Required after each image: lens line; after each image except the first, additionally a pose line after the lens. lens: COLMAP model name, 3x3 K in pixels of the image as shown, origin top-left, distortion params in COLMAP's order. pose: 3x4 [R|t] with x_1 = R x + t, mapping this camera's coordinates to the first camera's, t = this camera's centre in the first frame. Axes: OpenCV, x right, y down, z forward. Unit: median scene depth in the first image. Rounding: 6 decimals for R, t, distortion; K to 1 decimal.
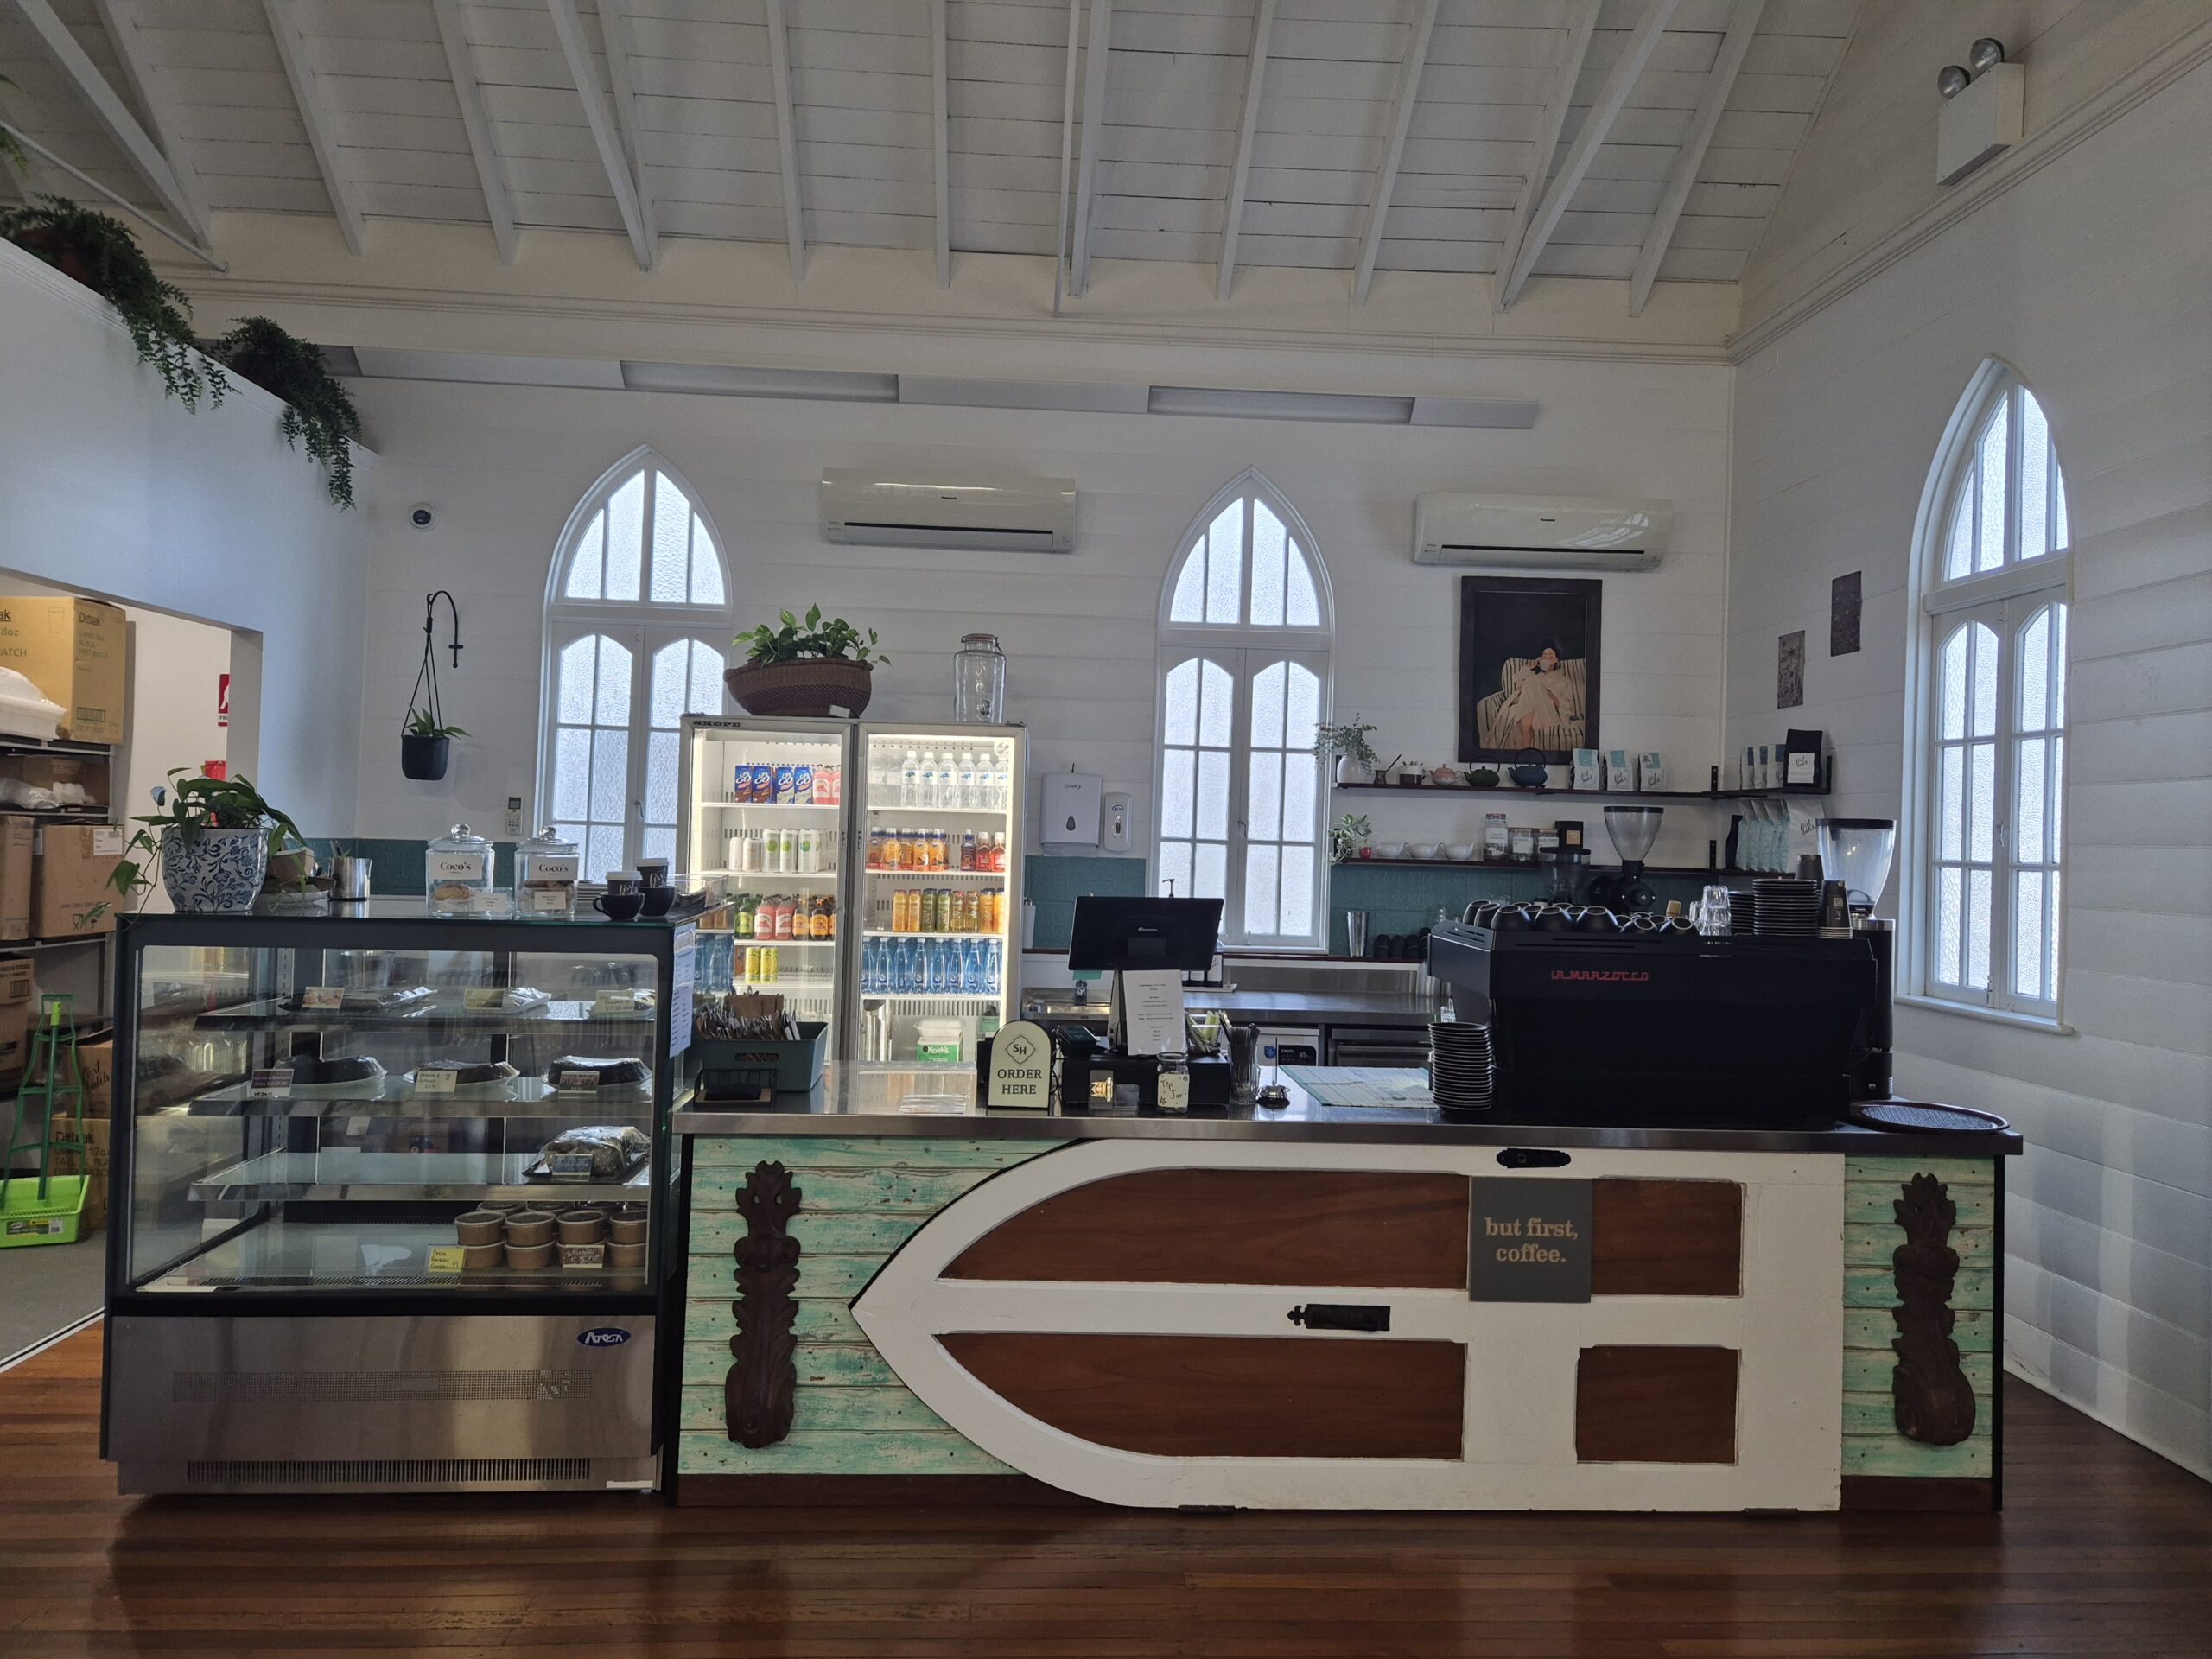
lens RADIAL K [[1449.9, 0, 1106.0], [0, 1449.9, 829.5], [0, 0, 1]] dist [0.002612, 0.000997]
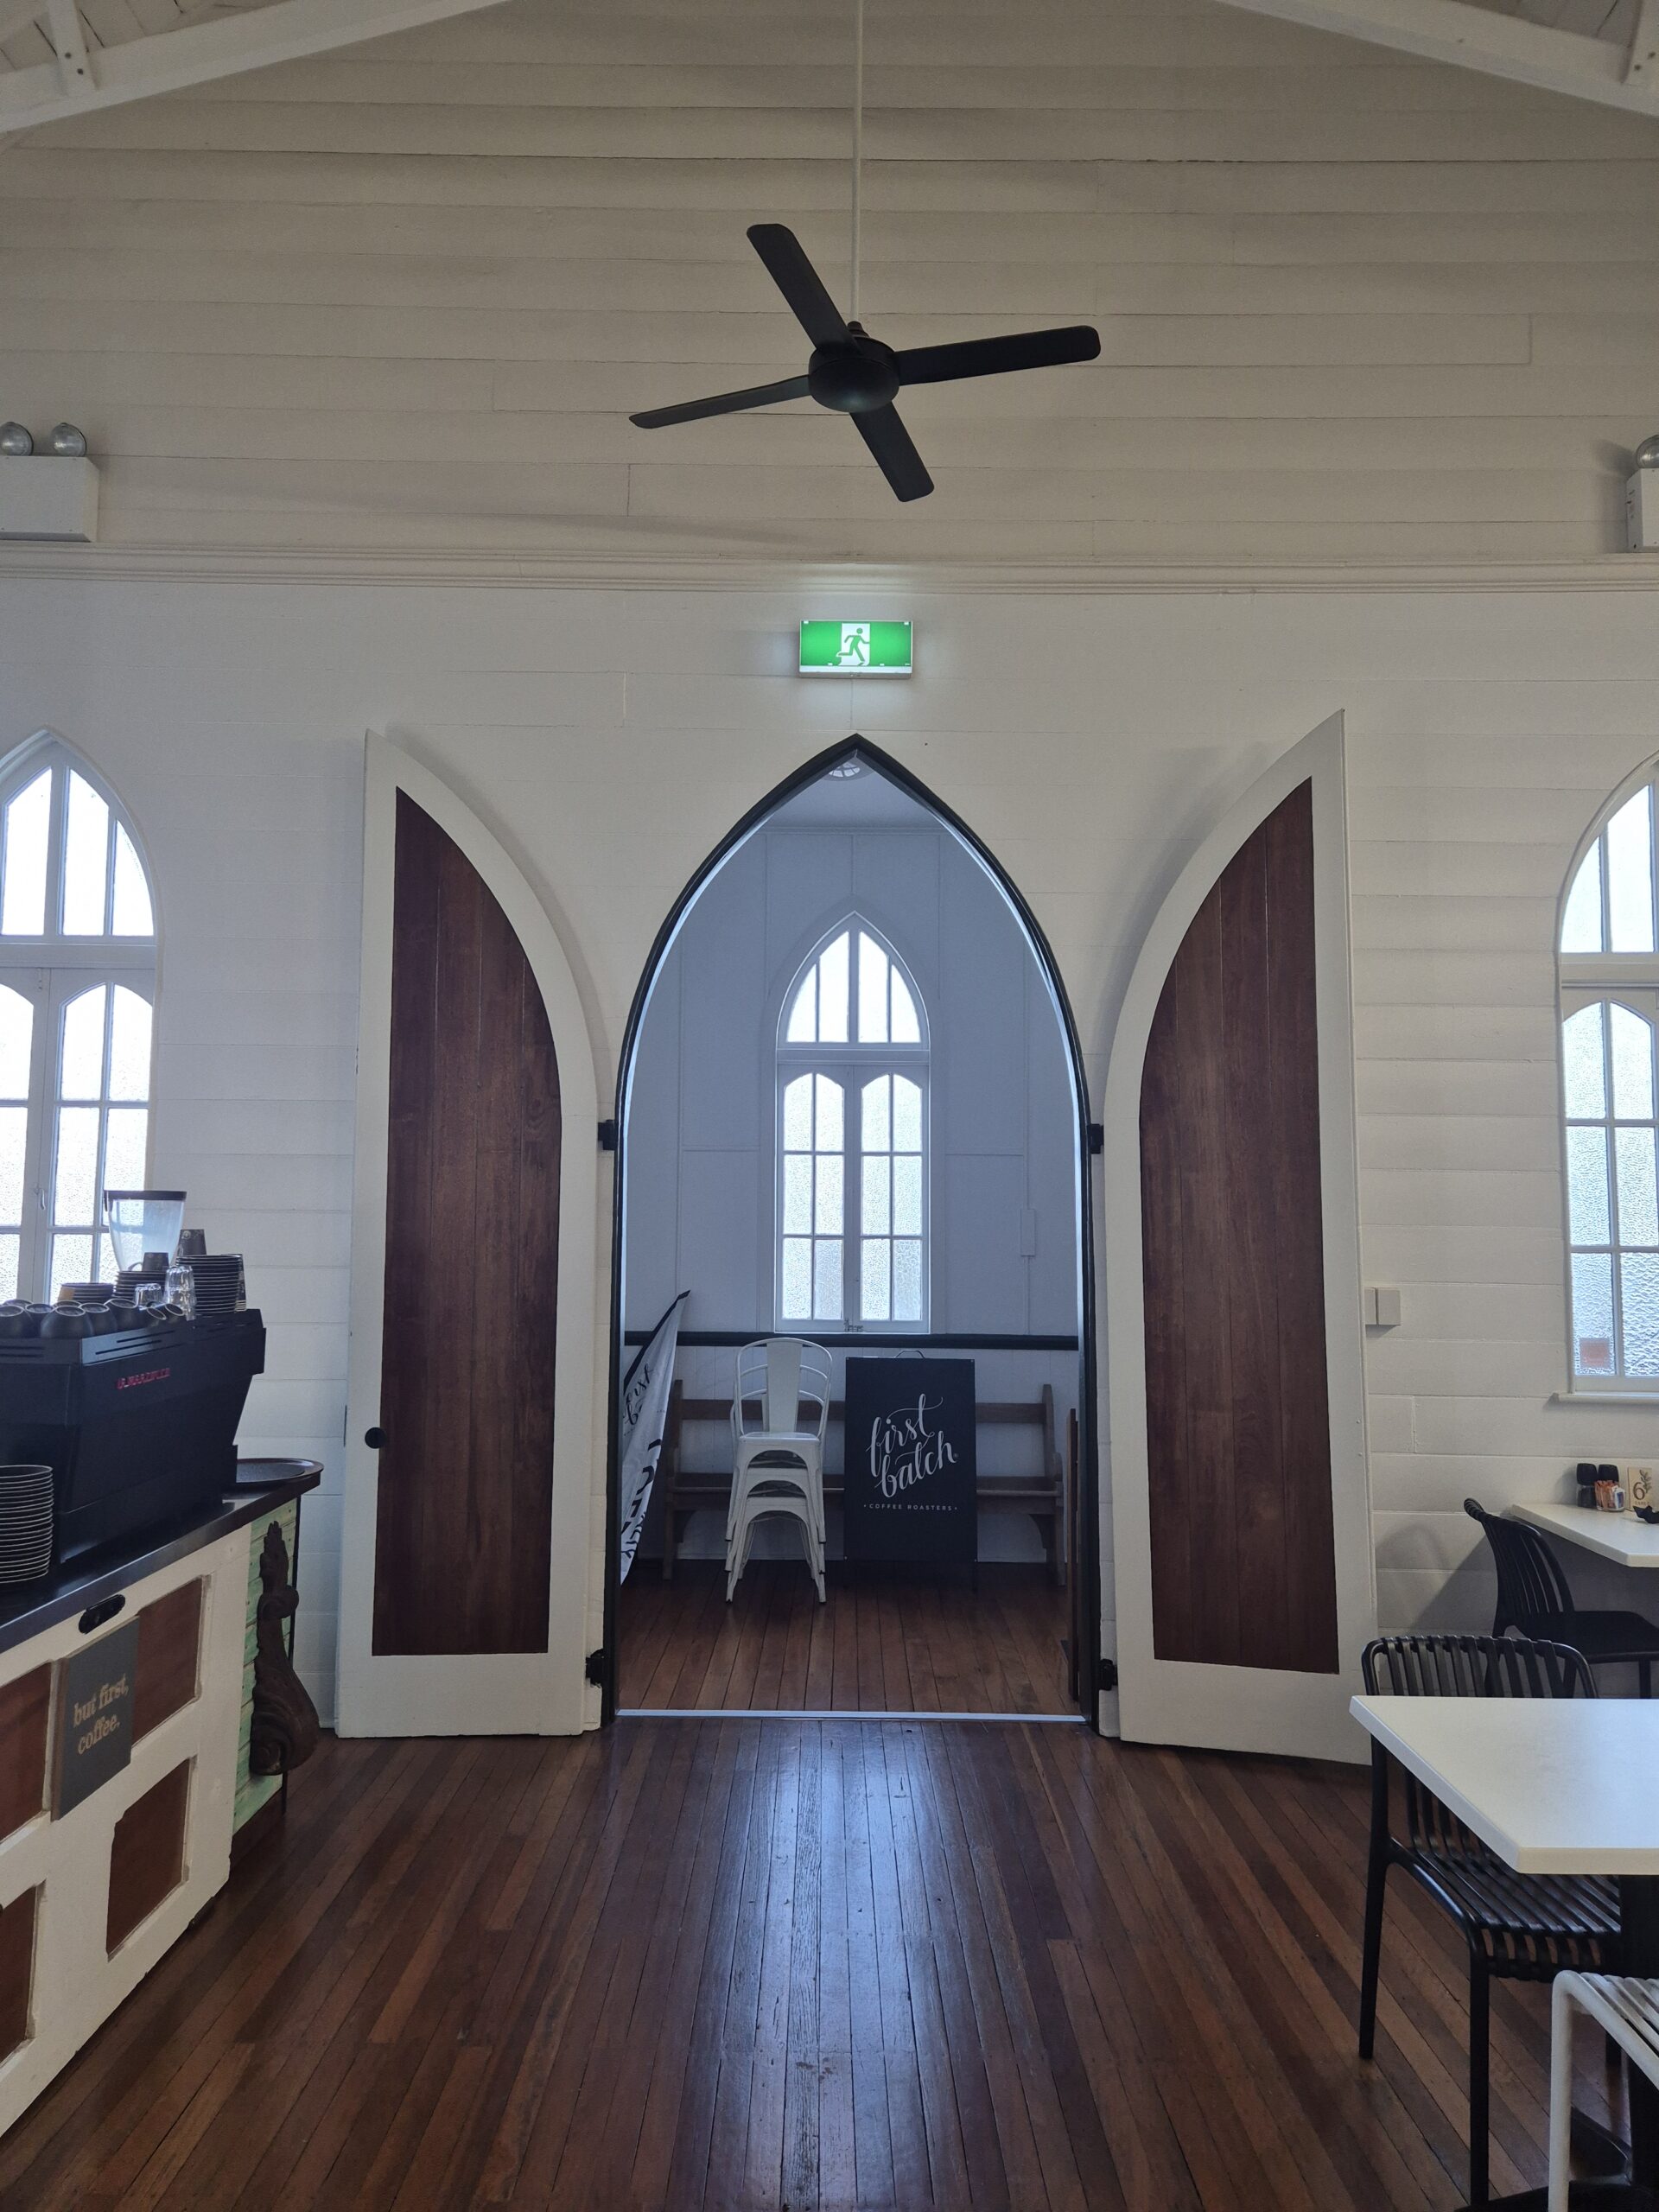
lens RADIAL K [[1449.9, 0, 829.5], [0, 1449.9, 1106.0], [0, 0, 1]] dist [0.002612, 0.000997]
pose [[0.056334, 0.048887, 0.997214, -0.518449], [-0.028321, 0.998477, -0.047349, -0.035839], [-0.998010, -0.025575, 0.057633, 0.535777]]
